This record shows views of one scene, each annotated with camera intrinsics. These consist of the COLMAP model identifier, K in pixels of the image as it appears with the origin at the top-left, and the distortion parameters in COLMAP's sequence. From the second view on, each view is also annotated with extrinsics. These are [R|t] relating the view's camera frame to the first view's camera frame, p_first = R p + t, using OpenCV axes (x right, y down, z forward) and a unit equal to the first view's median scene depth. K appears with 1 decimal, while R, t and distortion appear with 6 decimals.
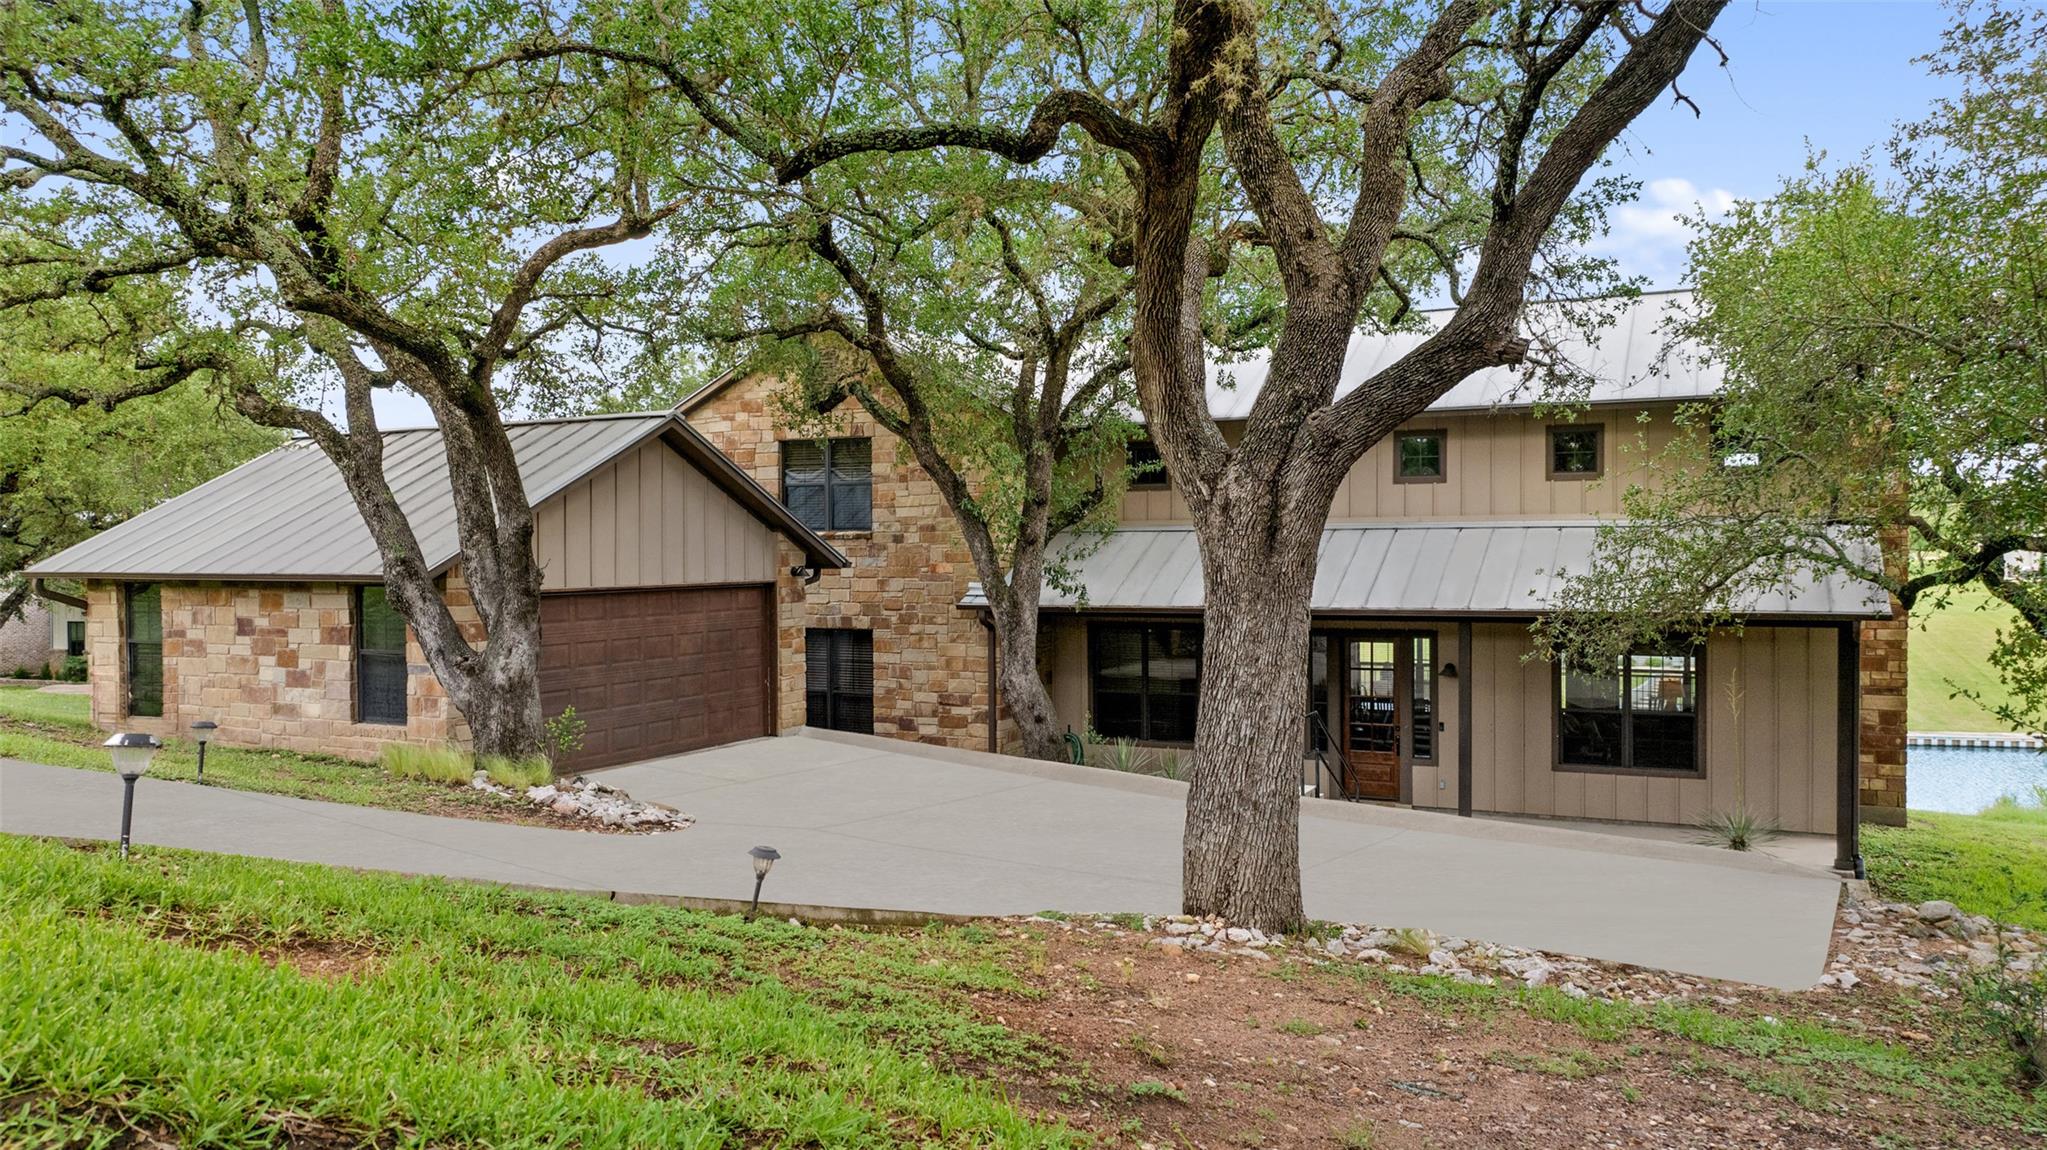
lens RADIAL K [[1447.0, 0, 1023.3], [0, 1447.0, 573.3], [0, 0, 1]] dist [-0.003225, -0.000574]
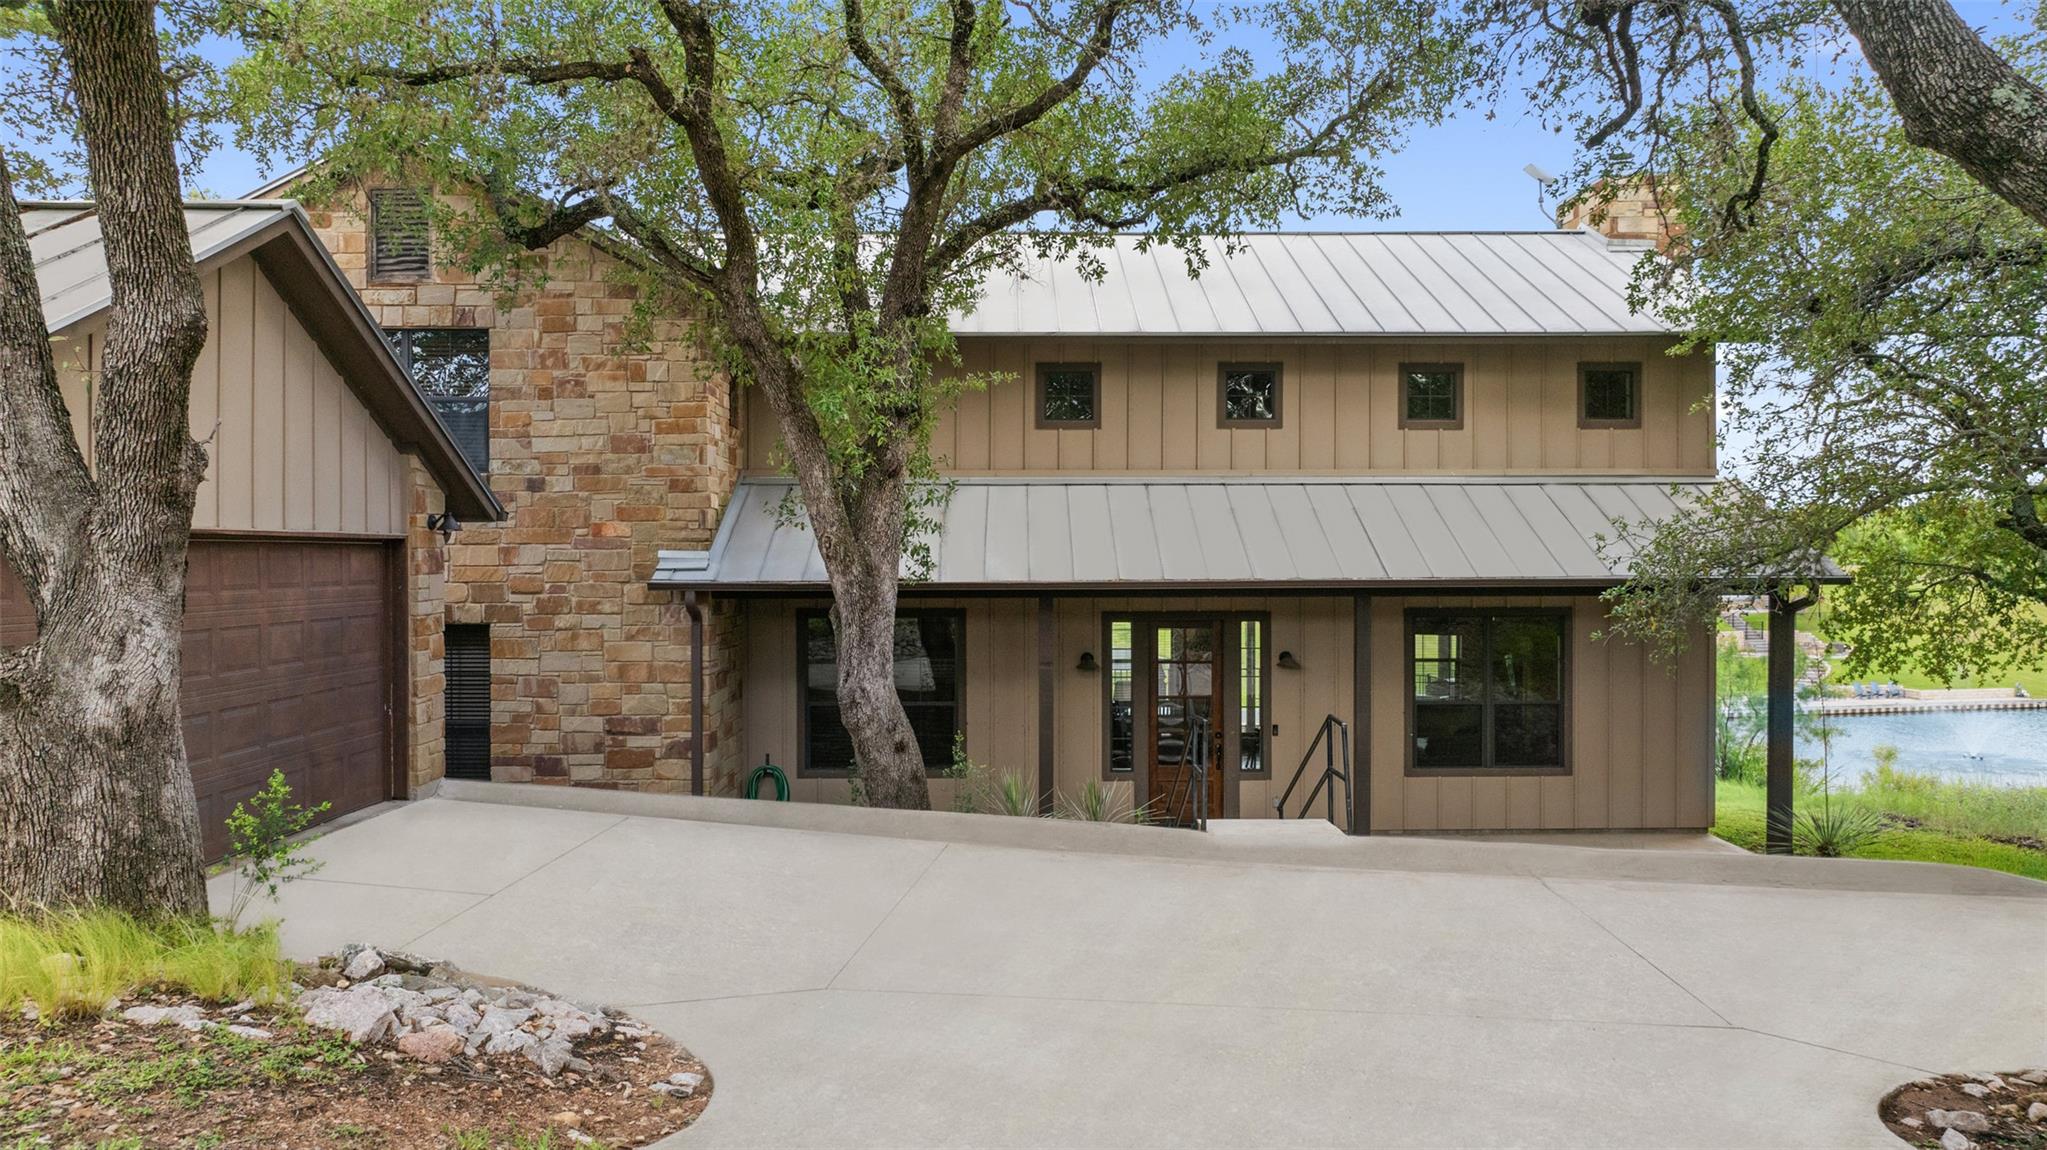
lens RADIAL K [[1447.0, 0, 1023.6], [0, 1447.0, 576.5], [0, 0, 1]] dist [-0.003225, -0.000574]
pose [[0.894005, -0.000200, 0.448056, -0.198499], [0.003501, 0.999973, -0.006538, 0.024830], [-0.448043, 0.007413, 0.893981, 0.338984]]
